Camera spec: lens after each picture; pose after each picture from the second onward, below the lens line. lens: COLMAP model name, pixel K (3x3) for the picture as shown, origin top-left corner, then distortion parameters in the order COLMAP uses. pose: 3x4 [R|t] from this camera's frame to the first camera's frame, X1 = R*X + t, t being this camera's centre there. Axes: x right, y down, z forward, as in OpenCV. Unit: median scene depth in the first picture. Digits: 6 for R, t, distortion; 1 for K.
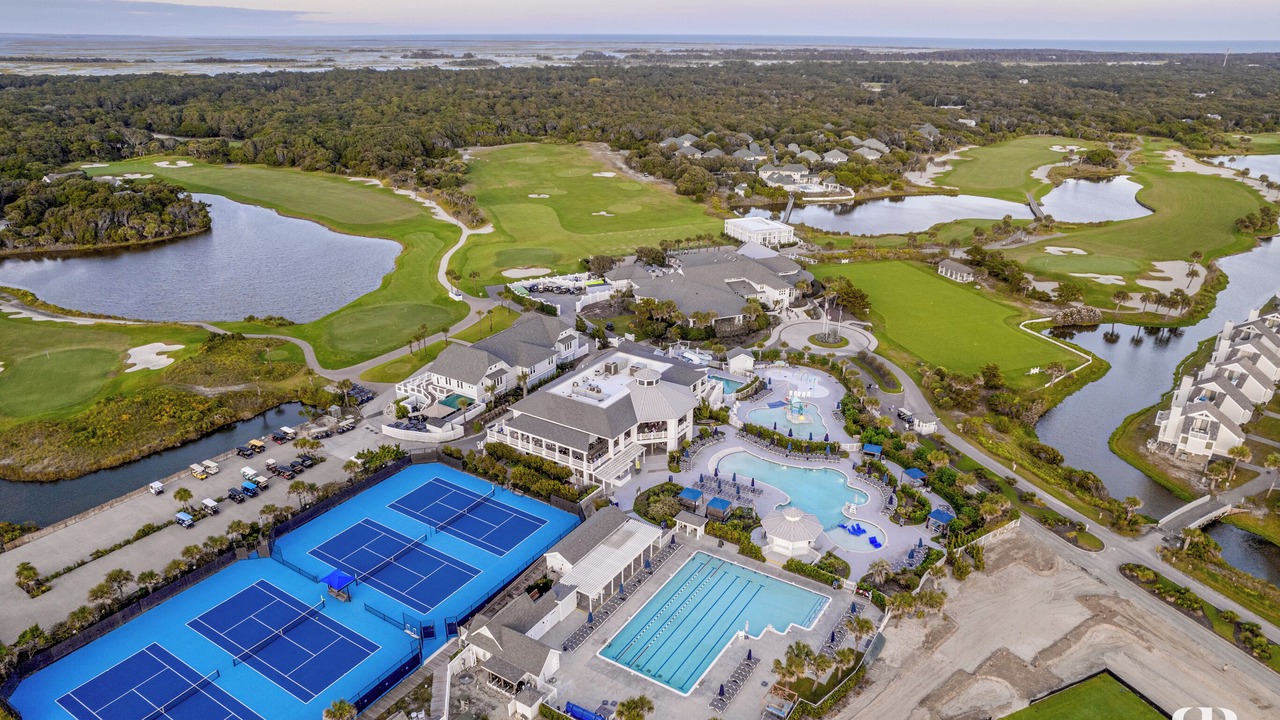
lens RADIAL K [[813.3, 0, 640.0], [0, 813.3, 360.0], [0, 0, 1]] dist [-0.006249, 0.000657]
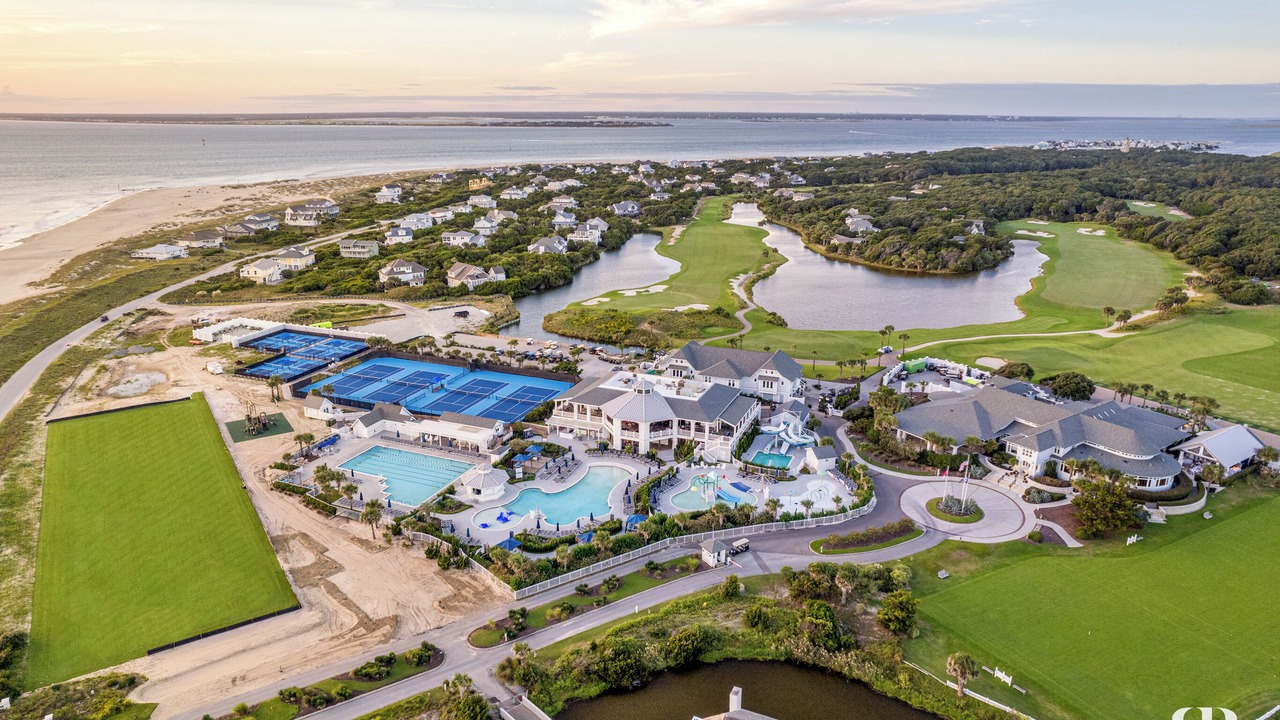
lens RADIAL K [[813.3, 0, 640.0], [0, 813.3, 360.0], [0, 0, 1]] dist [-0.006249, 0.000657]
pose [[0.176517, 0.282717, -0.942822, 0.993074], [-0.365426, 0.908227, 0.203927, -0.231117], [0.913950, 0.308535, 0.263630, 0.585722]]
